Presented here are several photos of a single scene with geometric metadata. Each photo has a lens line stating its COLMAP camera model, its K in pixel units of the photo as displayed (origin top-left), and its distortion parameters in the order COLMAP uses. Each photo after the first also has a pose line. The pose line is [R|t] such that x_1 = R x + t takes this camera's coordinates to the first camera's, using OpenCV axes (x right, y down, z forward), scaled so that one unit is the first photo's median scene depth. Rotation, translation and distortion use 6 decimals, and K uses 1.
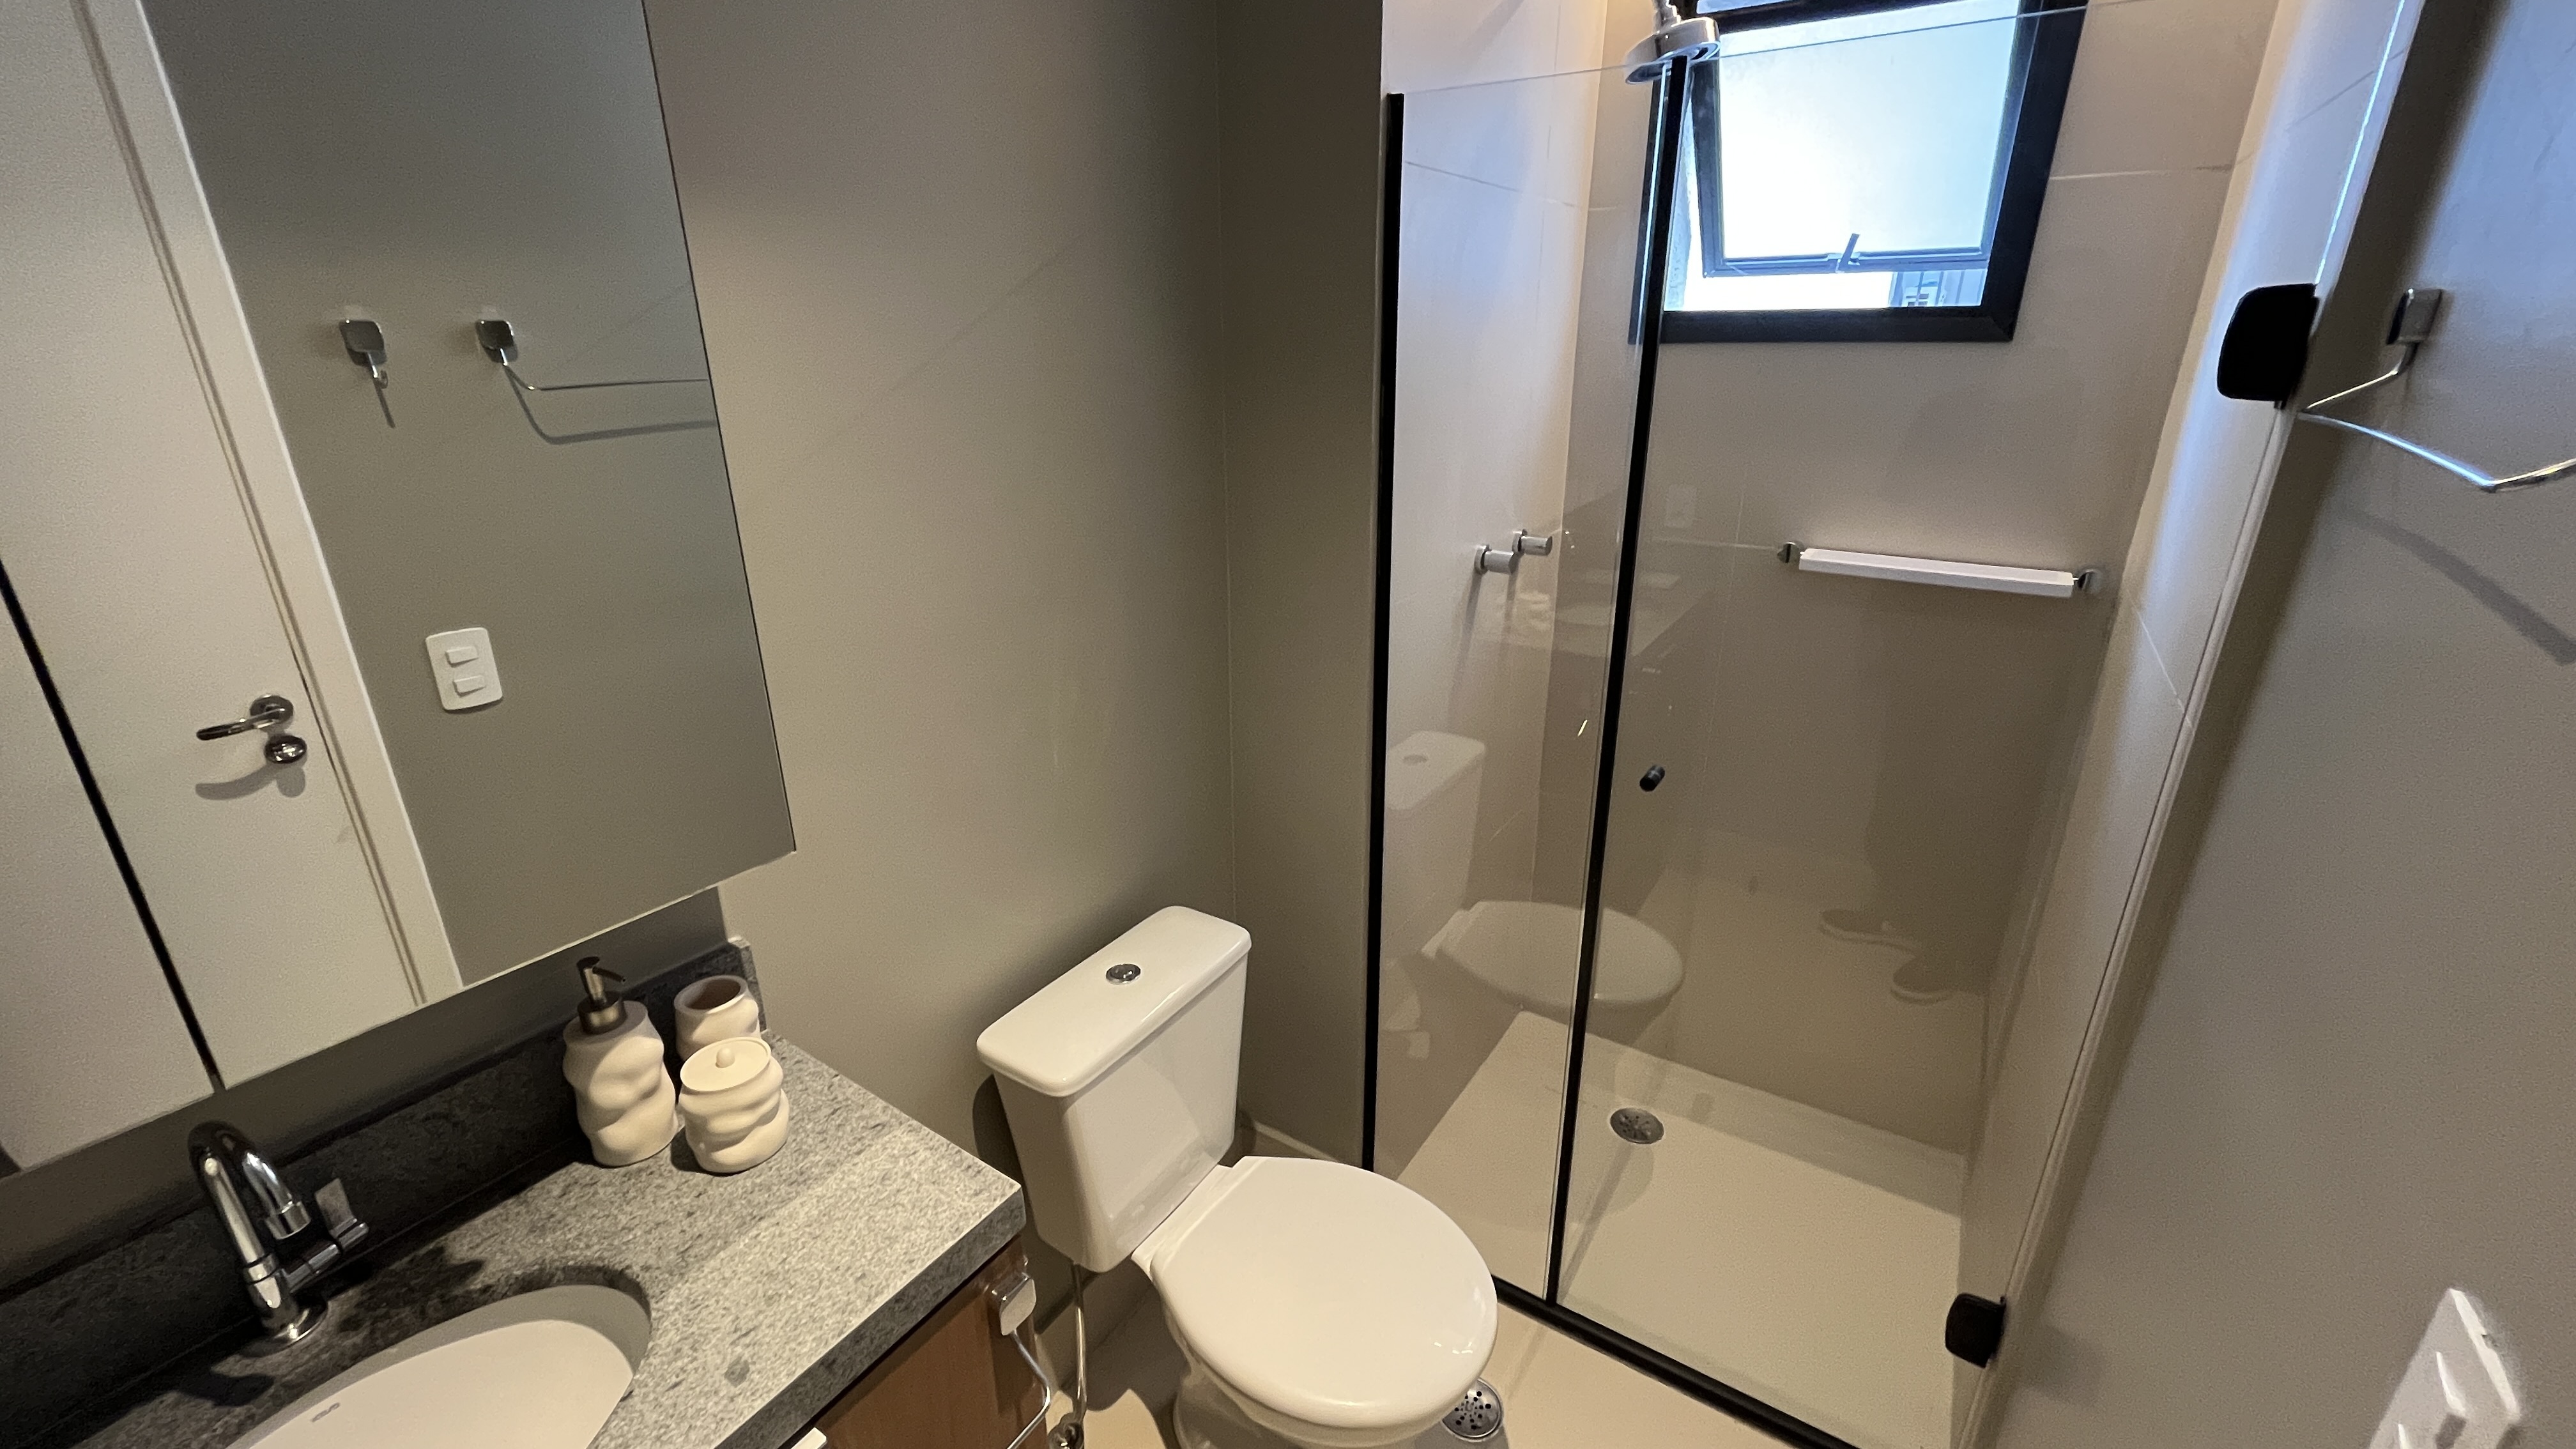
lens RADIAL K [[1054.0, 0, 1283.8], [0, 1054.0, 719.4], [0, 0, 1]] dist [-0.000446, 0.000442]
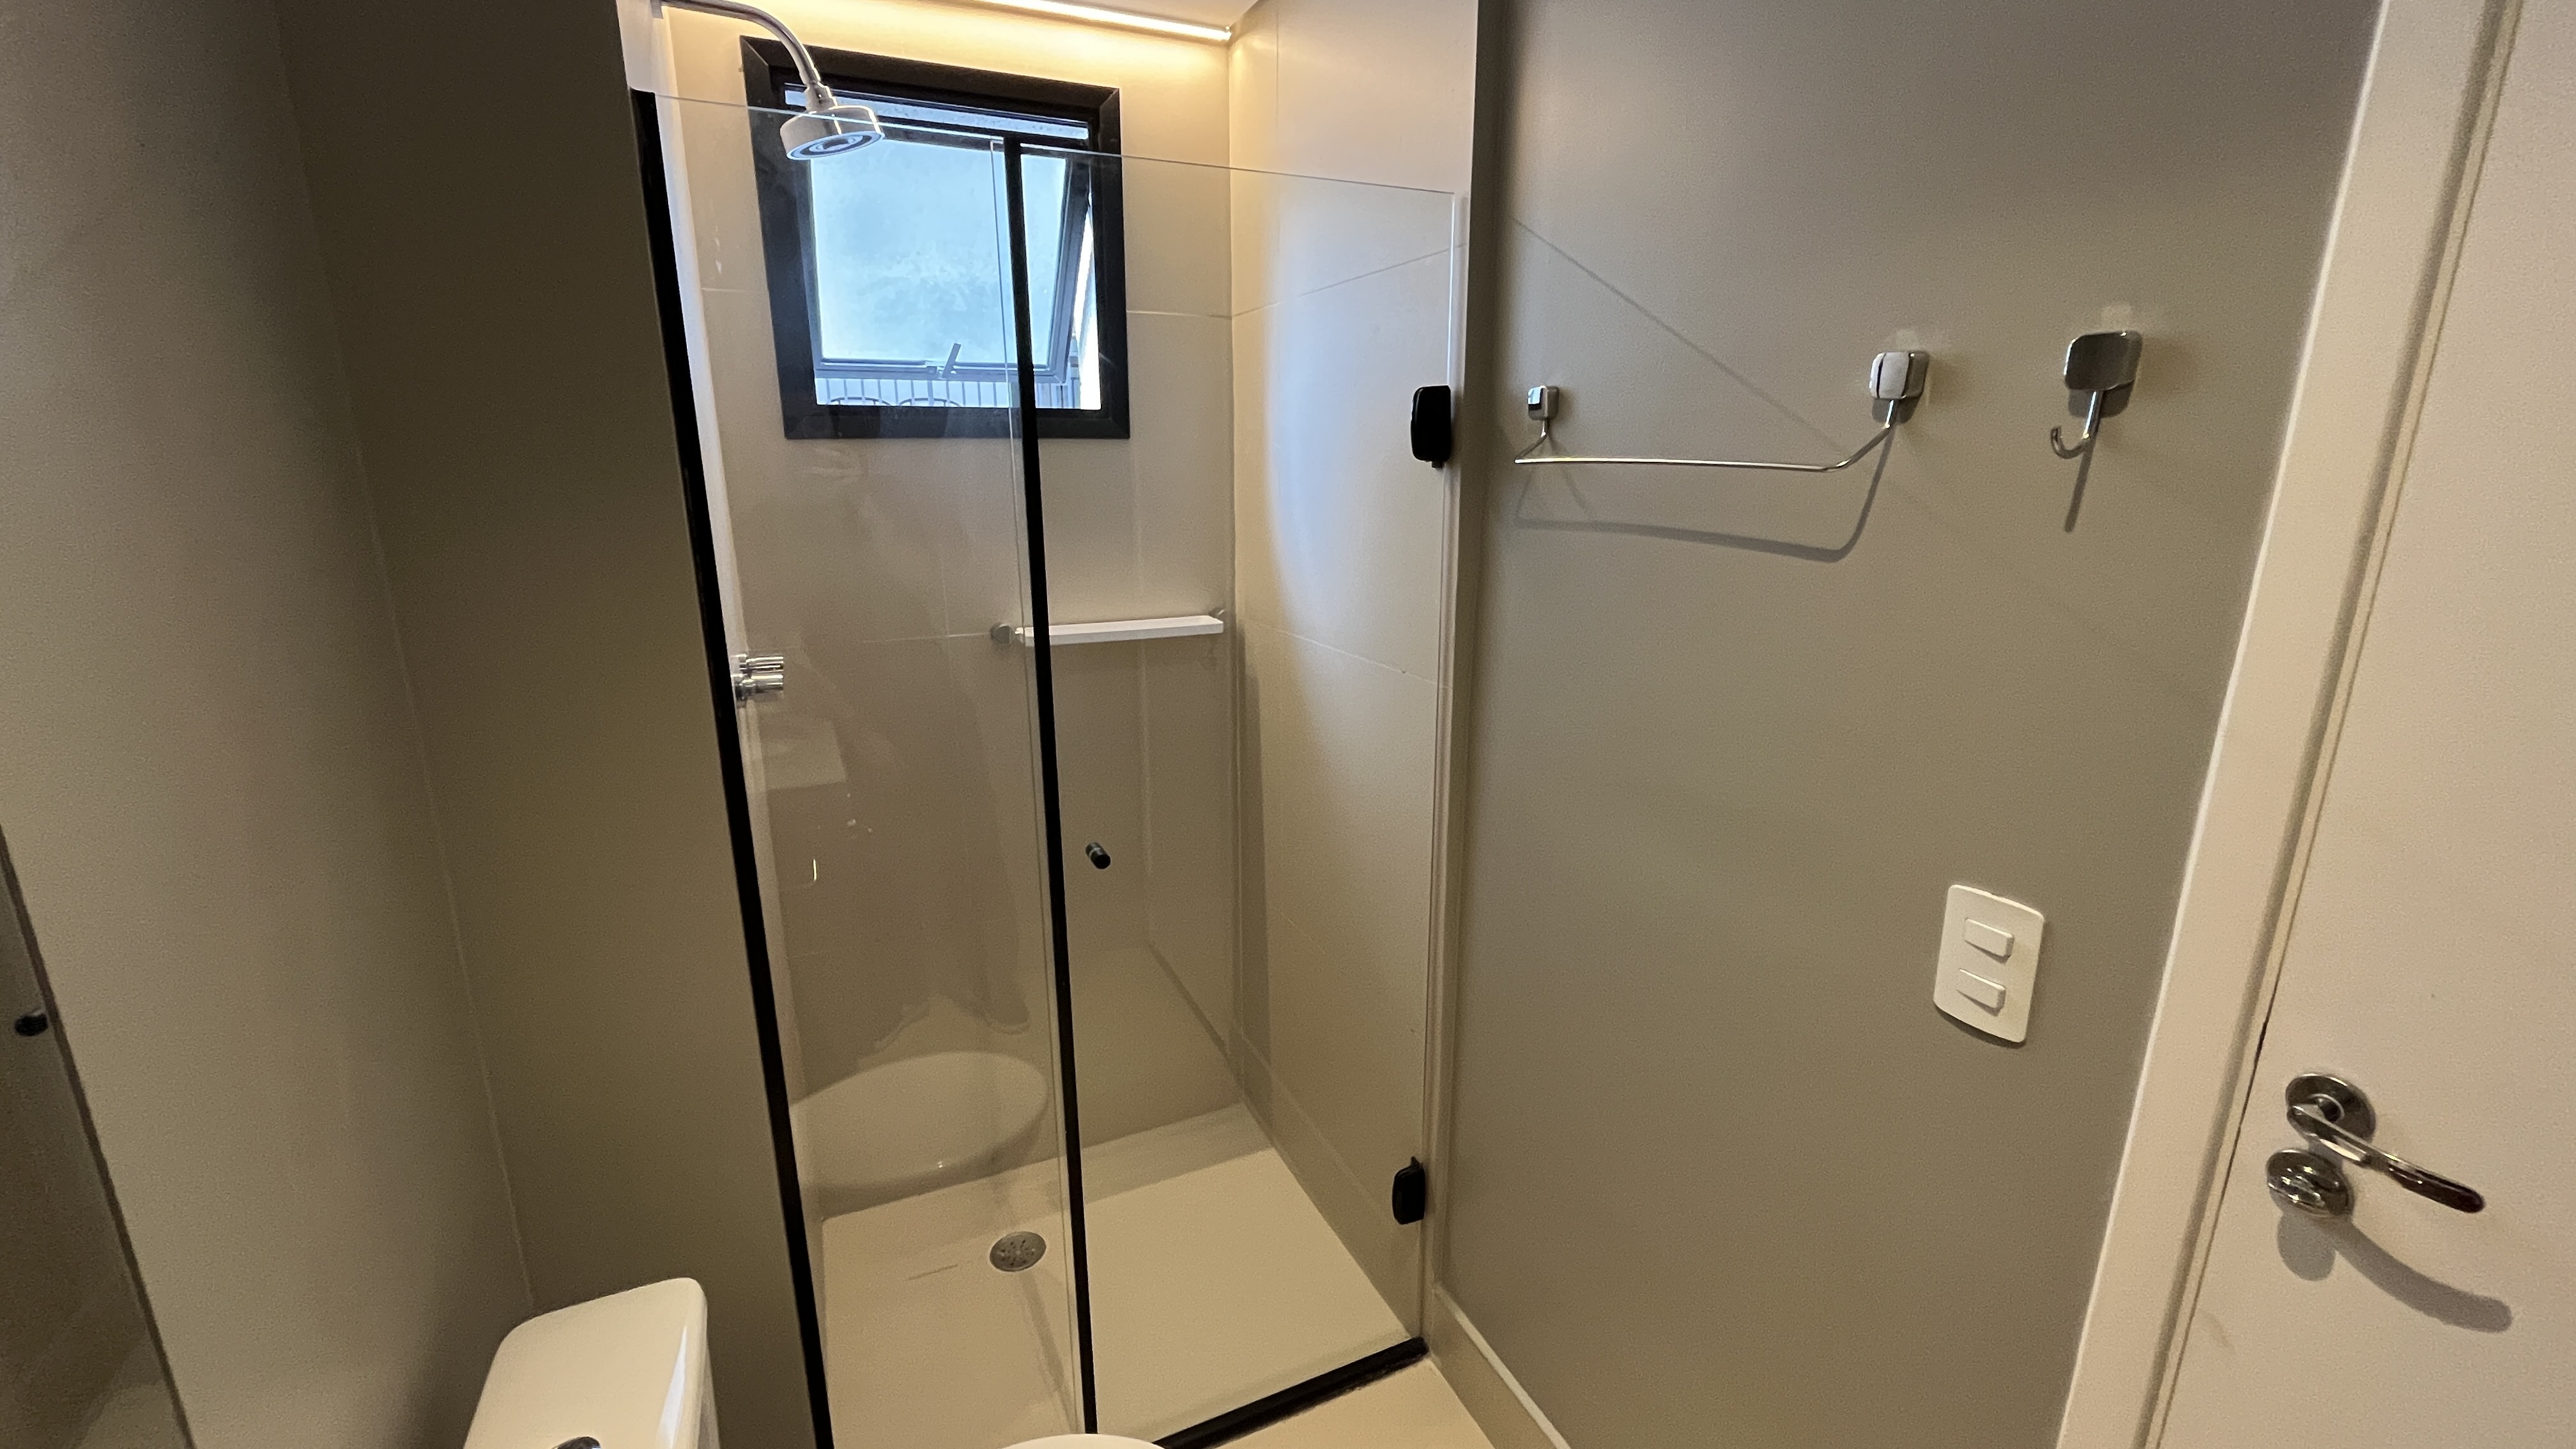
lens RADIAL K [[1050.3, 0, 1288.0], [0, 1050.3, 724.5], [0, 0, 1]] dist [-0.001071, 0.000007]
pose [[0.518000, -0.203173, 0.830901, -0.296371], [0.299029, 0.953104, 0.046634, -0.045752], [-0.801410, 0.224307, 0.554462, 0.251275]]
